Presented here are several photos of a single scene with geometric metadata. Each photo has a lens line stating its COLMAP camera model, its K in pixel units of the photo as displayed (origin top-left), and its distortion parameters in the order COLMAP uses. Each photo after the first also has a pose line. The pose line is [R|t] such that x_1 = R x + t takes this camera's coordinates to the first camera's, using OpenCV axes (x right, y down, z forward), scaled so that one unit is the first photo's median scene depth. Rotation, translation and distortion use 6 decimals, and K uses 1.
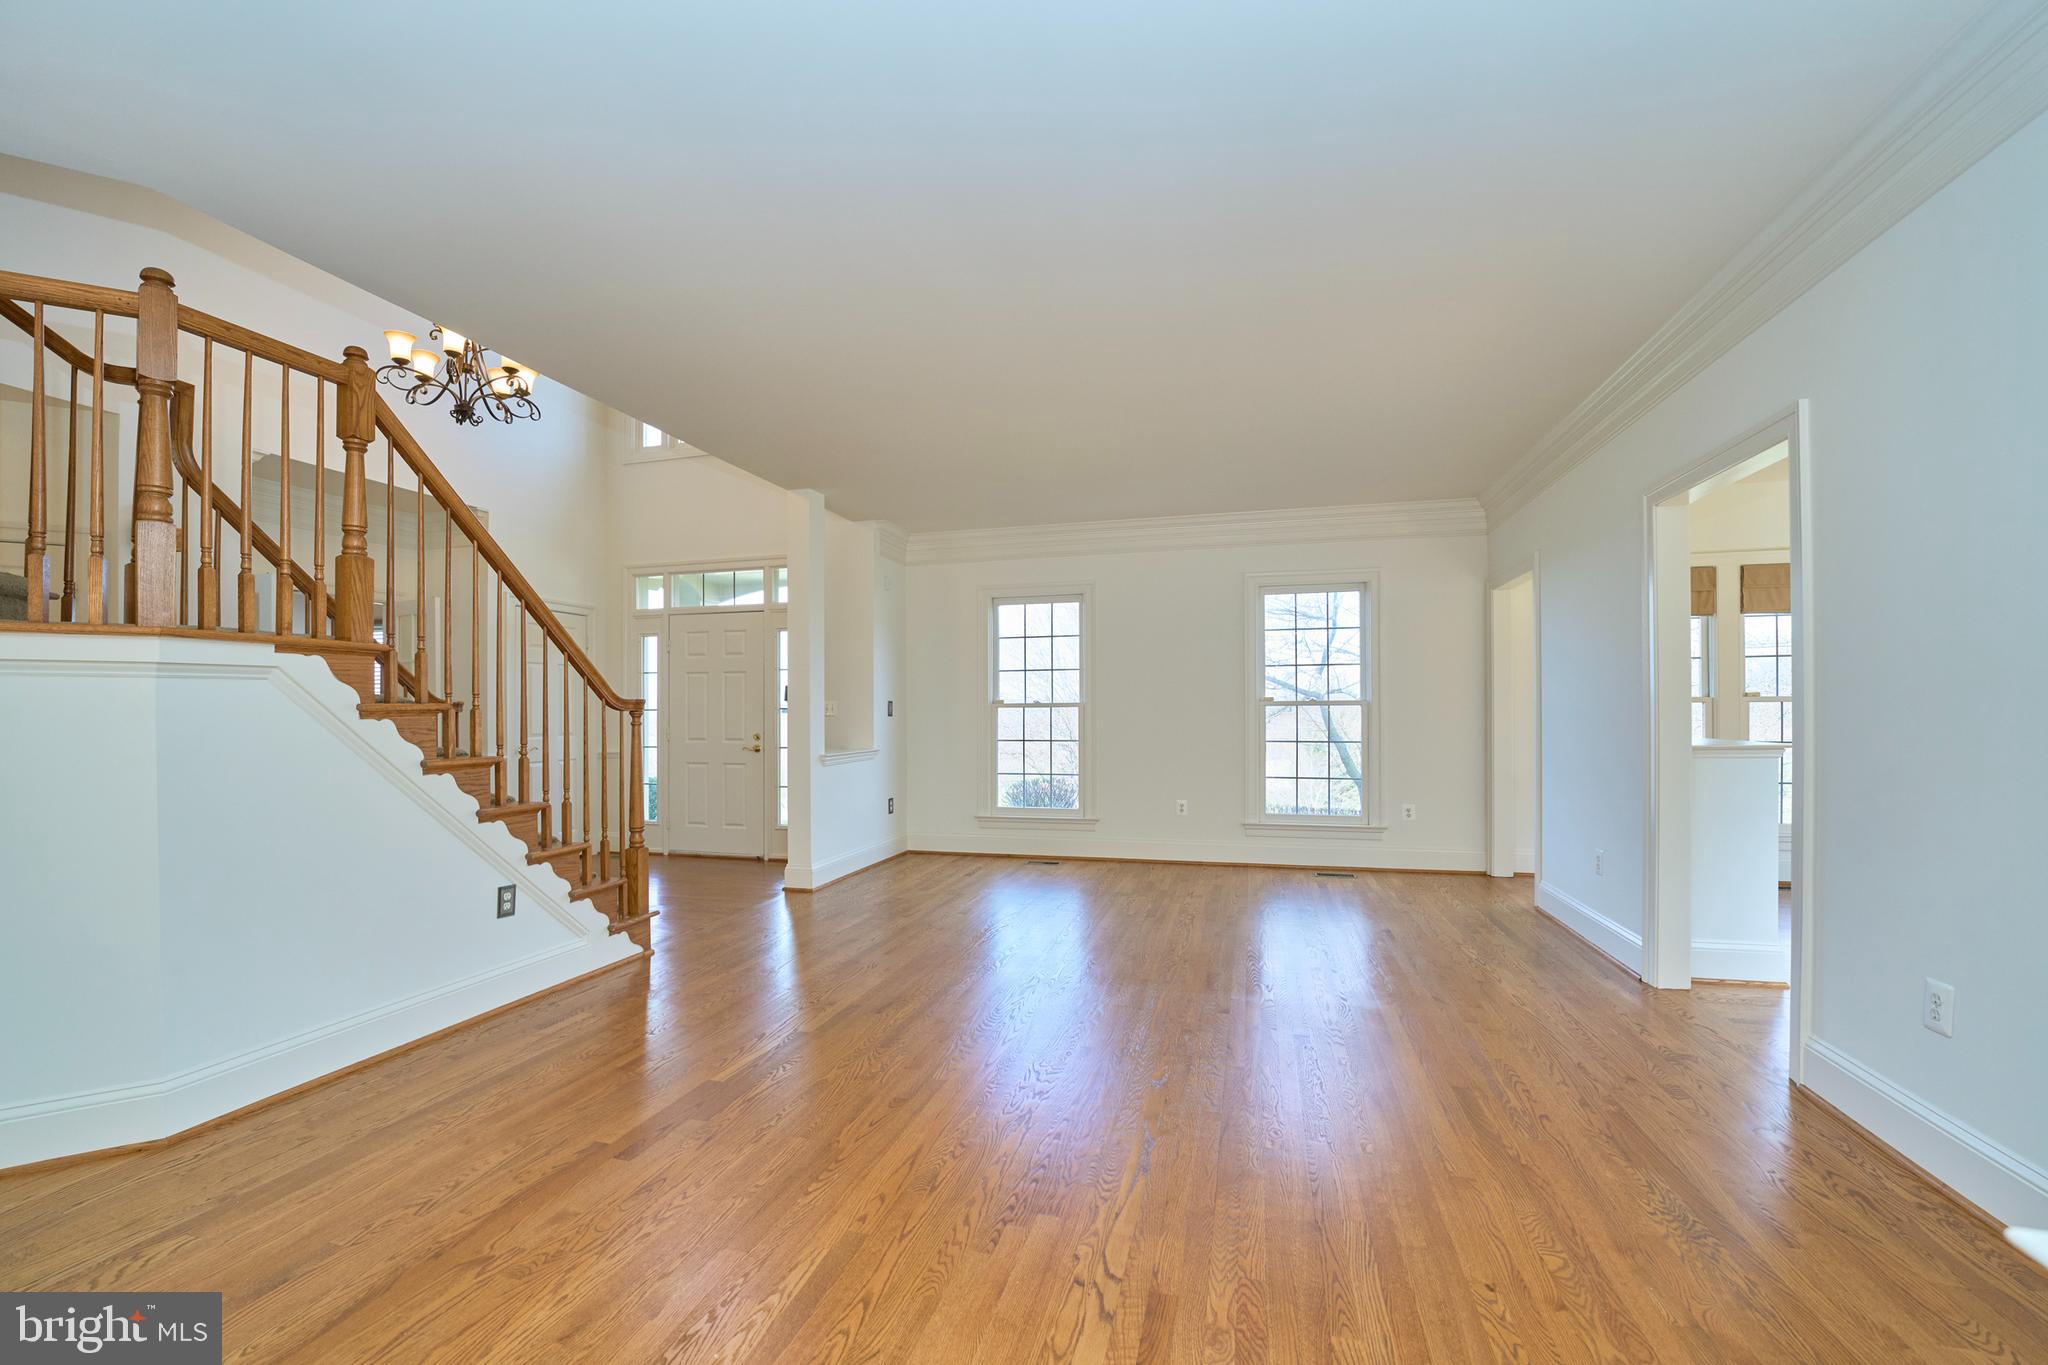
lens RADIAL K [[821.7, 0, 1024.0], [0, 821.7, 682.5], [0, 0, 1]] dist [0.000092, 0.000502]
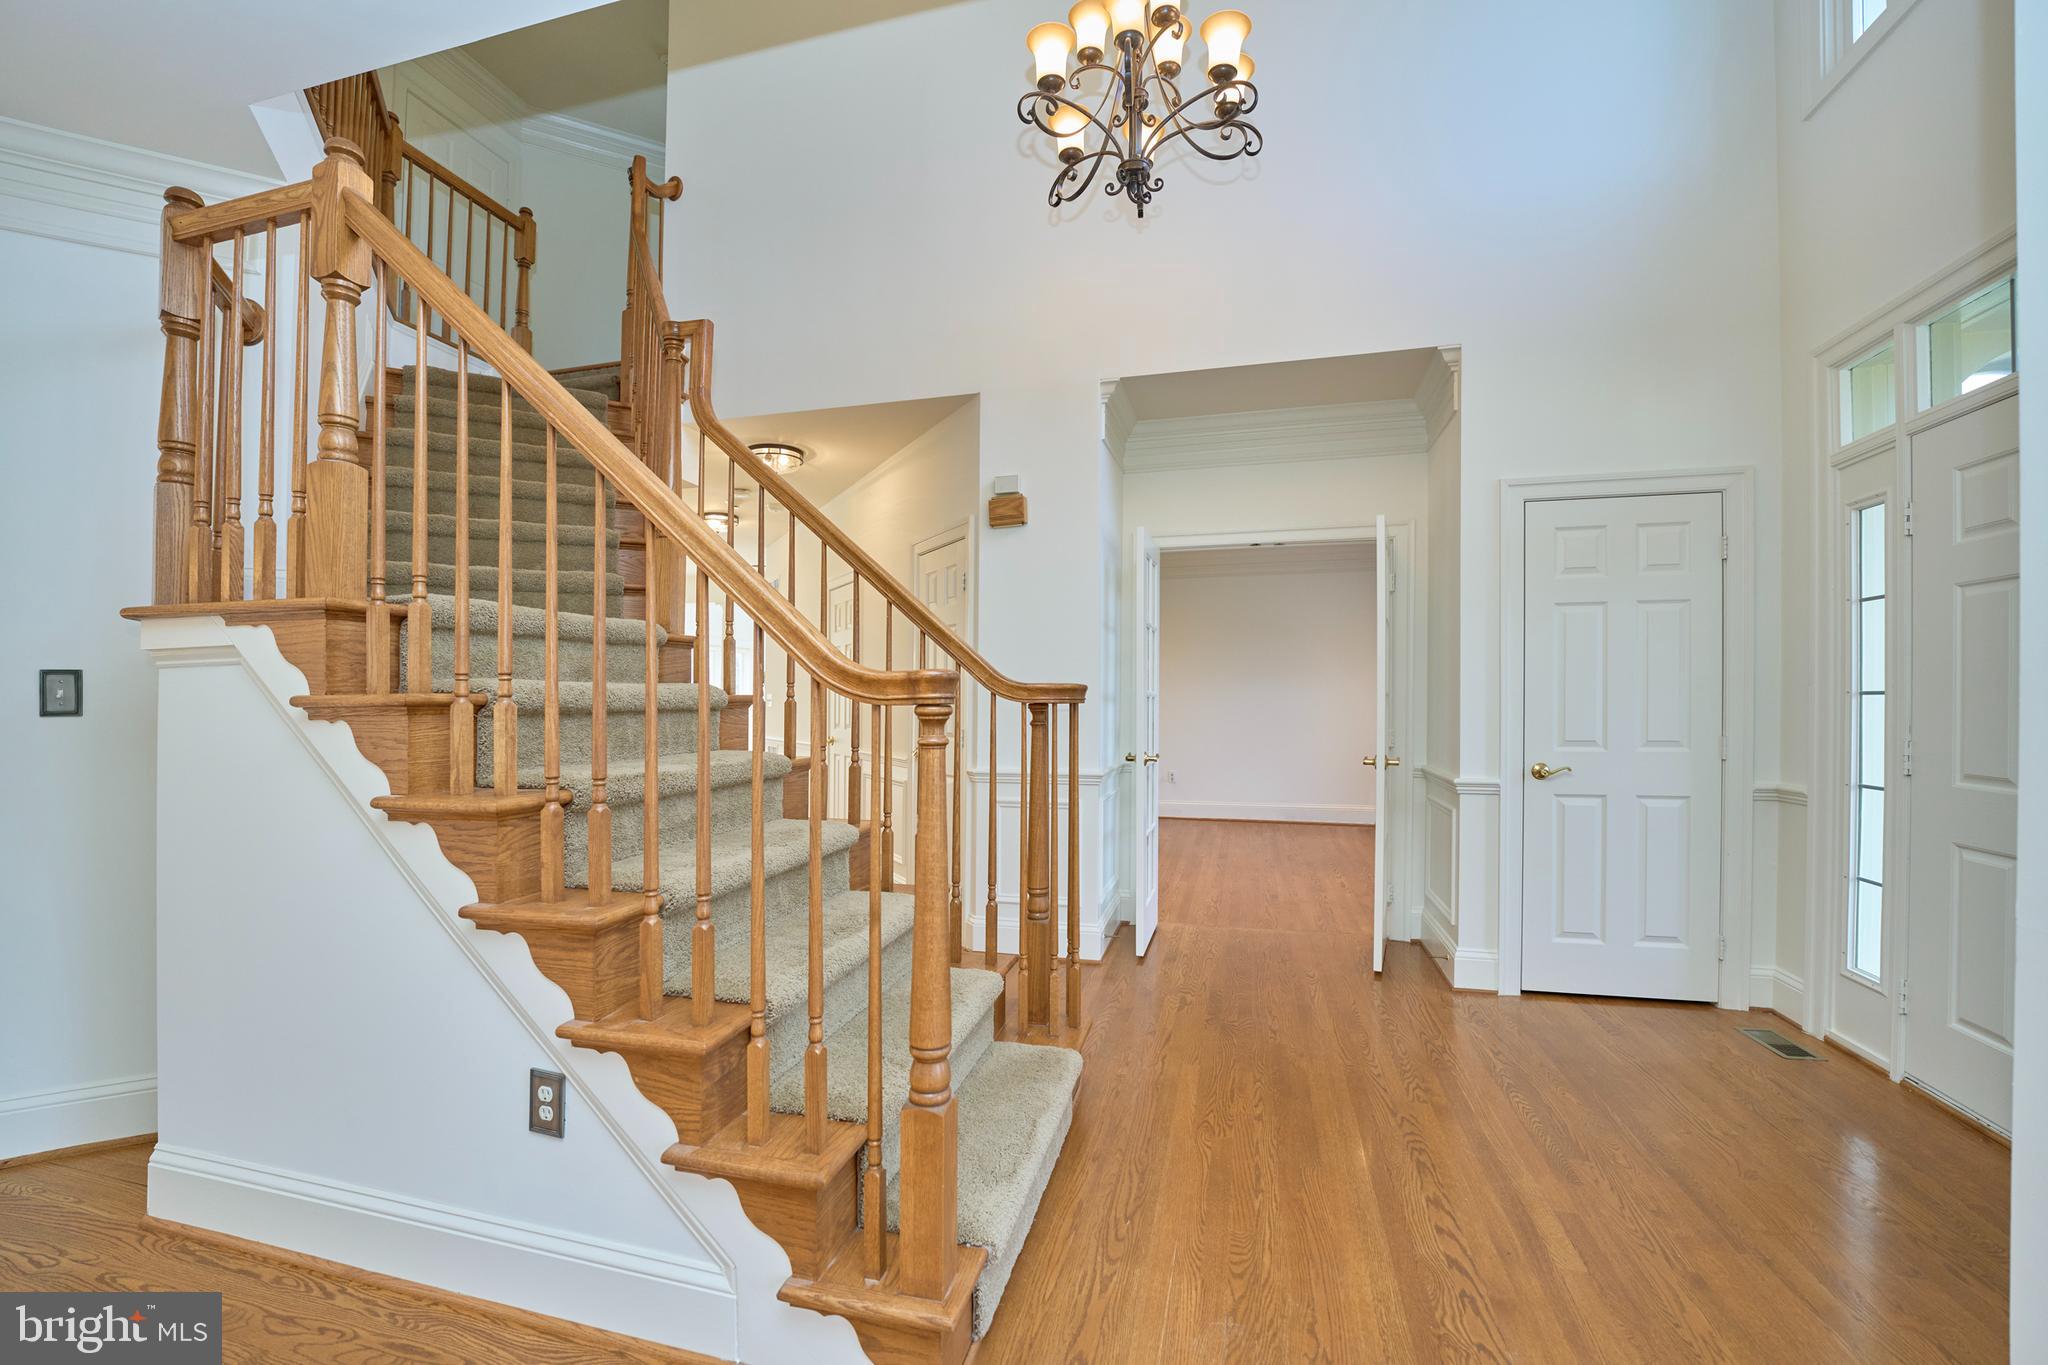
lens RADIAL K [[821.7, 0, 1024.0], [0, 821.7, 682.5], [0, 0, 1]] dist [0.000092, 0.000502]
pose [[0.010281, 0.009388, -0.999903, -0.143293], [0.034401, 0.999361, 0.009736, 0.022672], [0.999355, -0.034498, 0.009951, 1.283806]]
